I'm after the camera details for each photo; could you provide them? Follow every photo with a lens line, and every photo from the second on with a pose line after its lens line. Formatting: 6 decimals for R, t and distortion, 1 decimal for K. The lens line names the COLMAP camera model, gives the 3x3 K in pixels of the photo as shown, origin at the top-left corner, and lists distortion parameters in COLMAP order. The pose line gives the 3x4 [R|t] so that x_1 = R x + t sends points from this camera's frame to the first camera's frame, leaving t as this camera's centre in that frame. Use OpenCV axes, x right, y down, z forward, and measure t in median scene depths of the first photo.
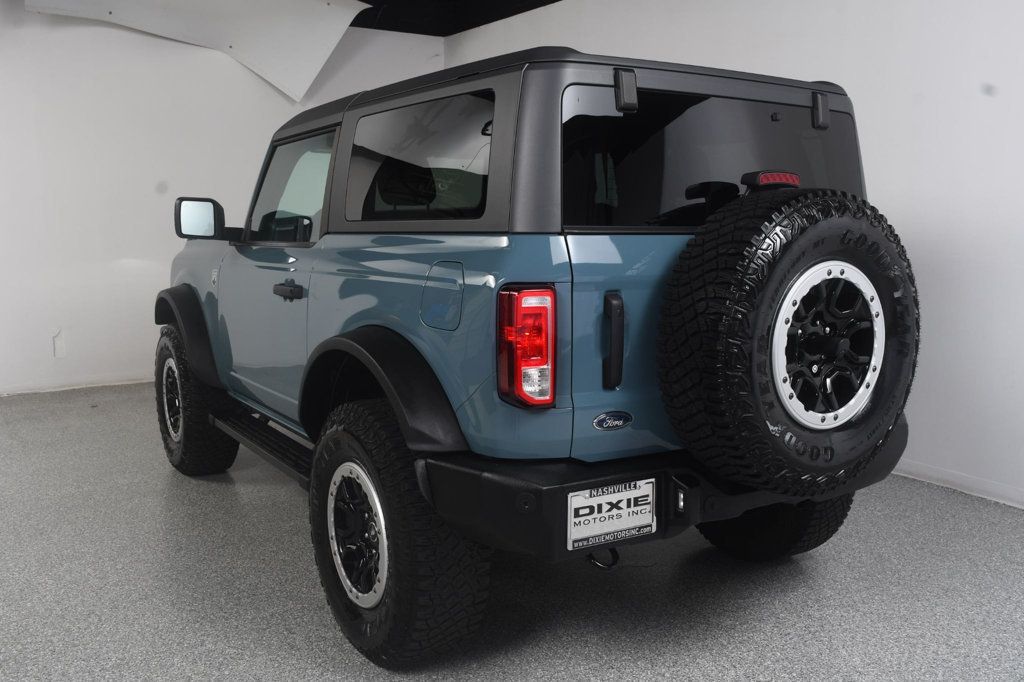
lens RADIAL K [[921.6, 0, 512.0], [0, 921.6, 341.0], [0, 0, 1]] dist [-0.089047, 0.006106]
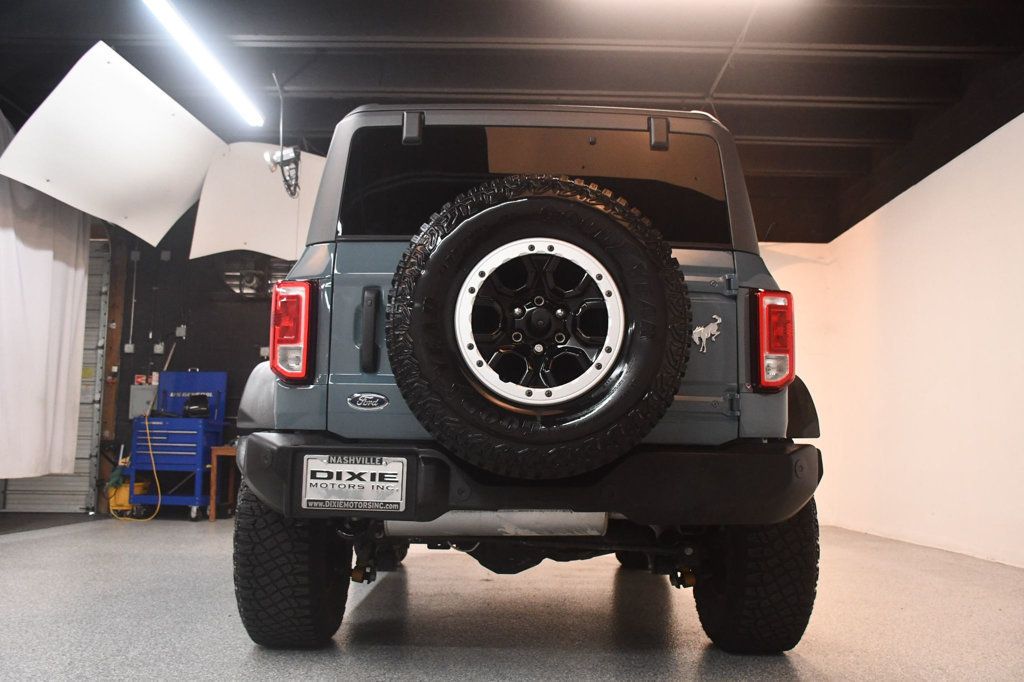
lens RADIAL K [[921.6, 0, 512.0], [0, 921.6, 341.0], [0, 0, 1]] dist [-0.089047, 0.006106]
pose [[0.851310, -0.065241, -0.520591, 0.851067], [-0.077644, 0.965648, -0.247985, 0.281225], [0.518886, 0.251532, 0.817000, 0.164654]]
